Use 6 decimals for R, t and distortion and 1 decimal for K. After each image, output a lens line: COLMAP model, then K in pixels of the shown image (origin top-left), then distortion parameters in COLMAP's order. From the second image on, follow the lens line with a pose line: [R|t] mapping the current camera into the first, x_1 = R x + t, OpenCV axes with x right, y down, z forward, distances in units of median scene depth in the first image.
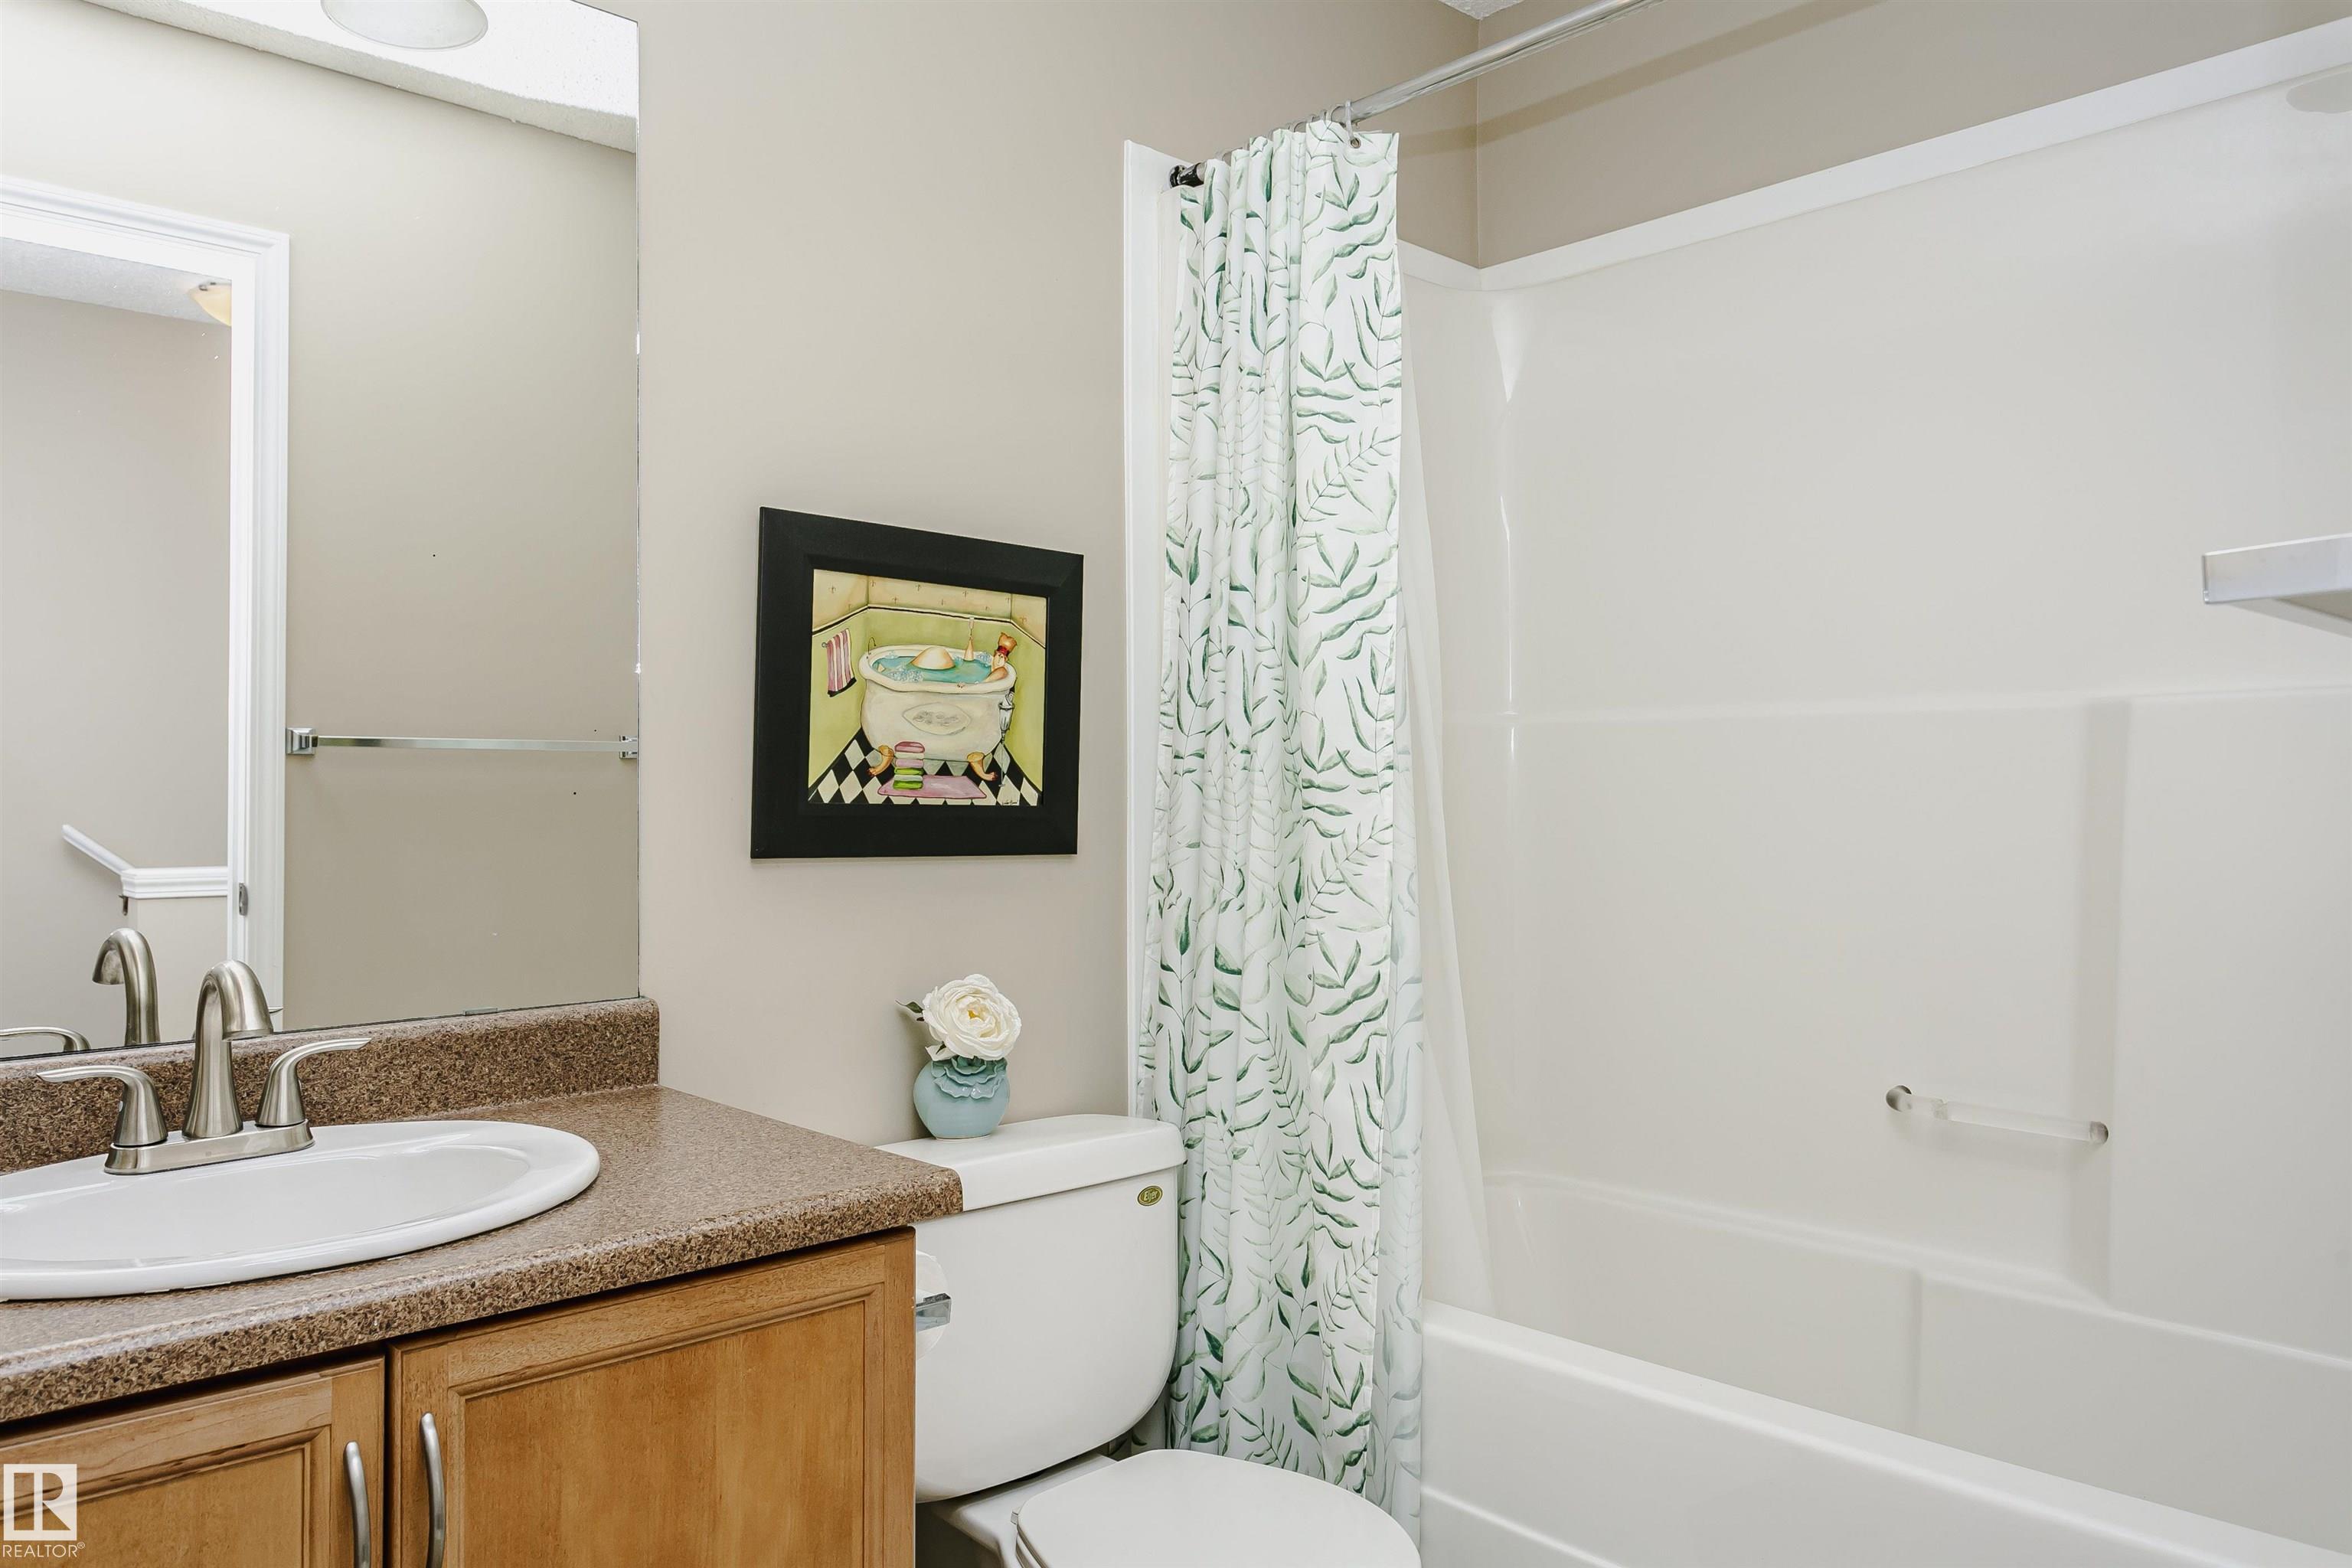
lens RADIAL K [[1568.7, 0, 1176.0], [0, 1568.7, 784.0], [0, 0, 1]] dist [-0.000146, -0.000510]
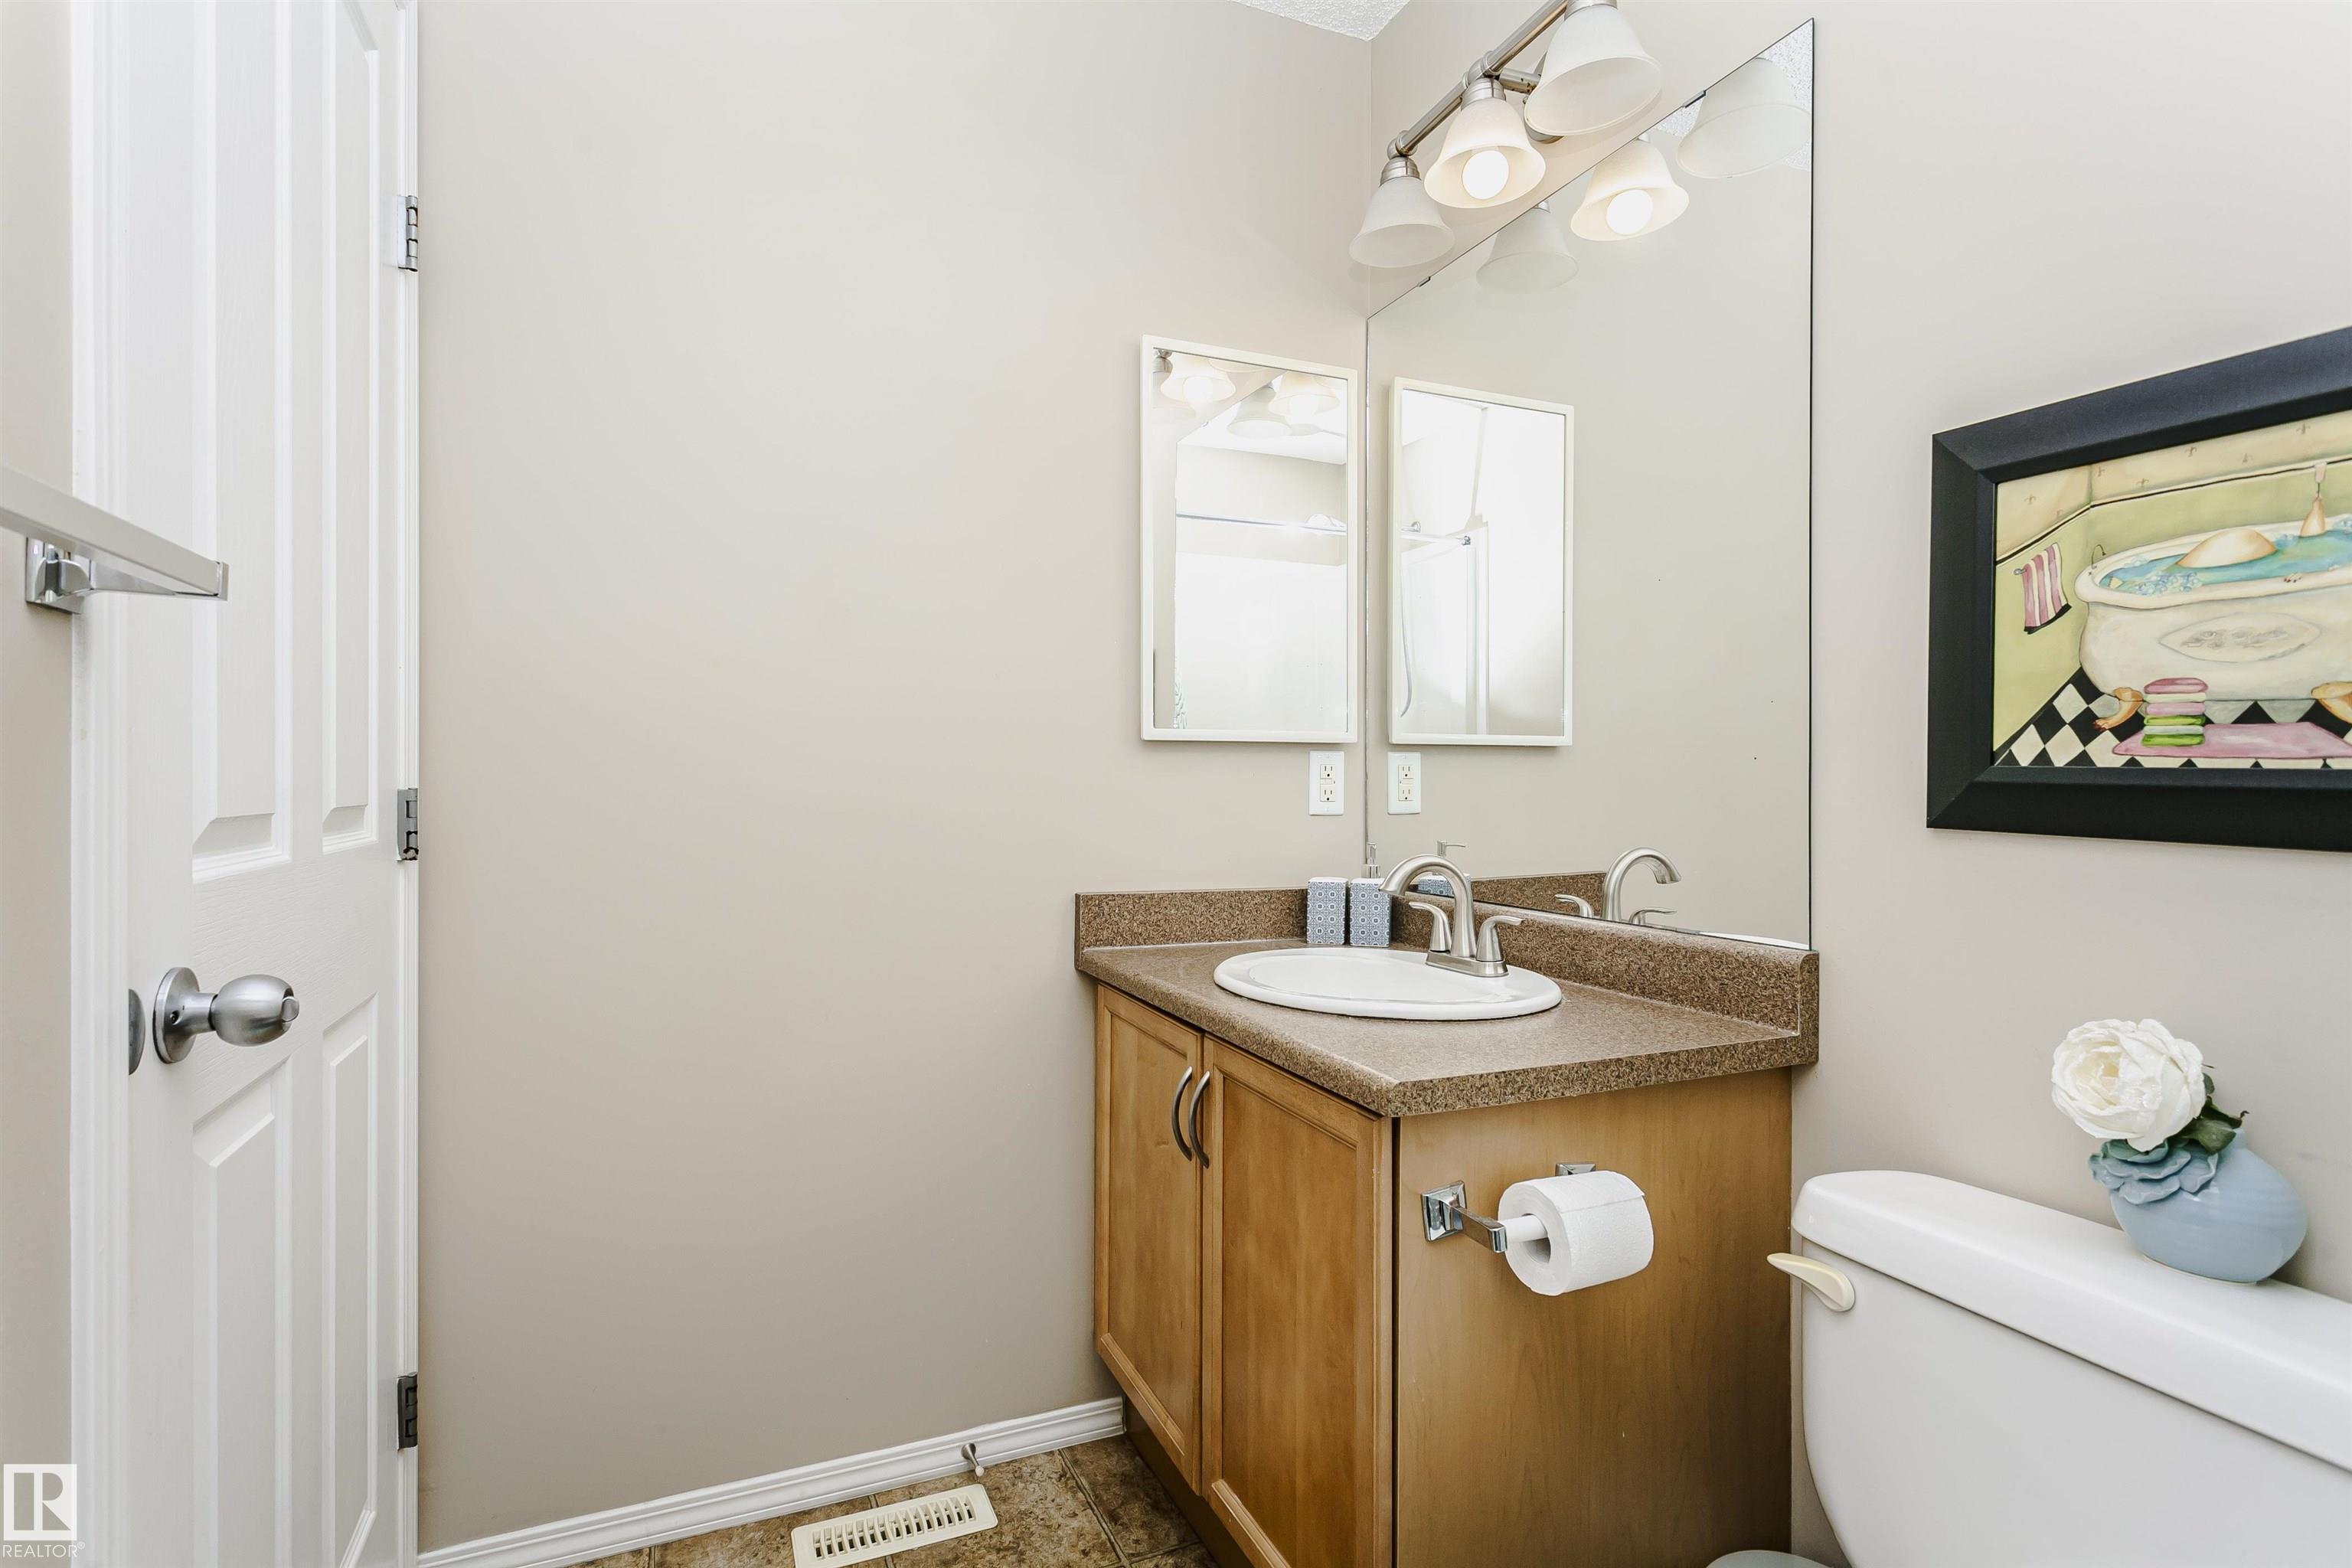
lens RADIAL K [[1135.7, 0, 1164.1], [0, 1135.7, 788.6], [0, 0, 1]] dist [-0.000738, 0.000509]
pose [[-0.352754, 0.008783, -0.935675, 0.472801], [0.003193, 0.999961, 0.008183, 0.017048], [0.935711, -0.000101, -0.352768, 0.774749]]
